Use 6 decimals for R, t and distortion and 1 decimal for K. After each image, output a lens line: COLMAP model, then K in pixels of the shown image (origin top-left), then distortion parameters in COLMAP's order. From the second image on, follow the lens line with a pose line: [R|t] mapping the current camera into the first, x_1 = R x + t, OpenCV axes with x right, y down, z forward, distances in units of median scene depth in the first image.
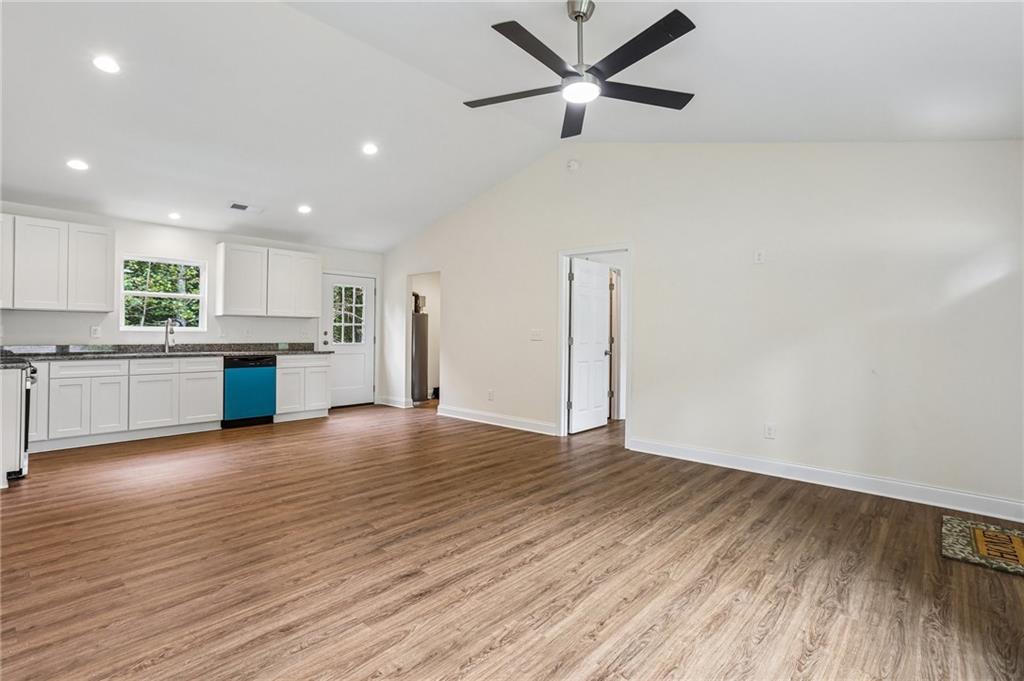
lens RADIAL K [[479.3, 0, 507.4], [0, 479.3, 334.6], [0, 0, 1]] dist [-0.038322, 0.014777]
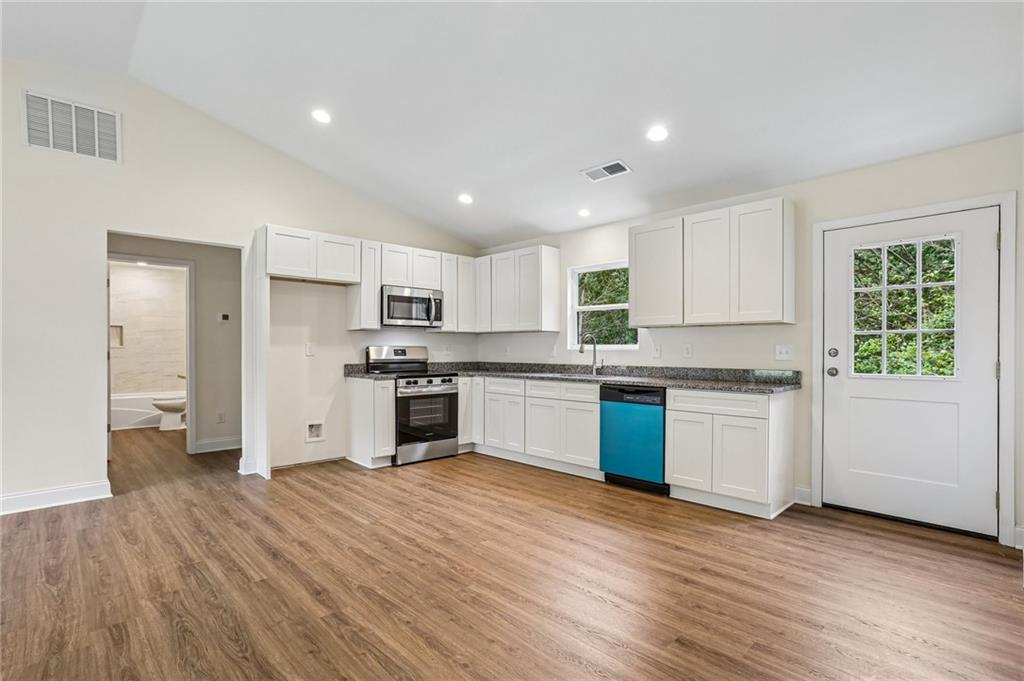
lens RADIAL K [[479.3, 0, 499.9], [0, 479.3, 356.3], [0, 0, 1]] dist [-0.038322, 0.014777]
pose [[-0.077798, 0.005169, -0.996956, 0.154035], [-0.004299, 0.999976, 0.005521, 0.000252], [0.996960, 0.004716, -0.077774, 0.897339]]
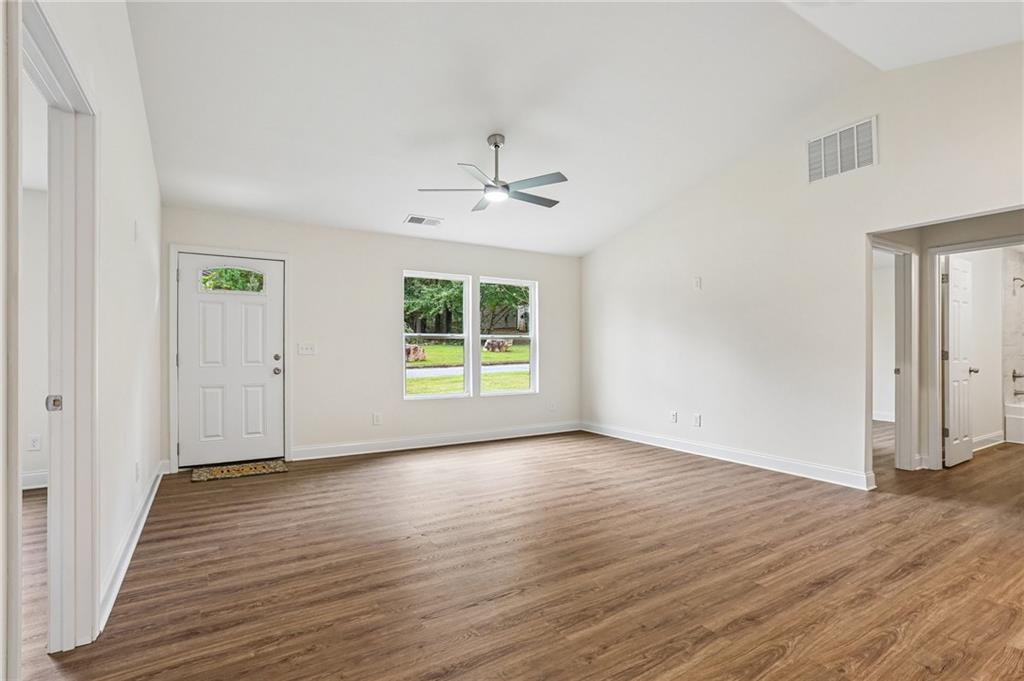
lens RADIAL K [[479.3, 0, 509.6], [0, 479.3, 346.8], [0, 0, 1]] dist [-0.038322, 0.014777]
pose [[-0.960443, -0.011747, 0.278227, -0.150310], [-0.011909, 0.999928, 0.001108, 0.000646], [-0.278221, -0.002250, -0.960515, 1.101509]]
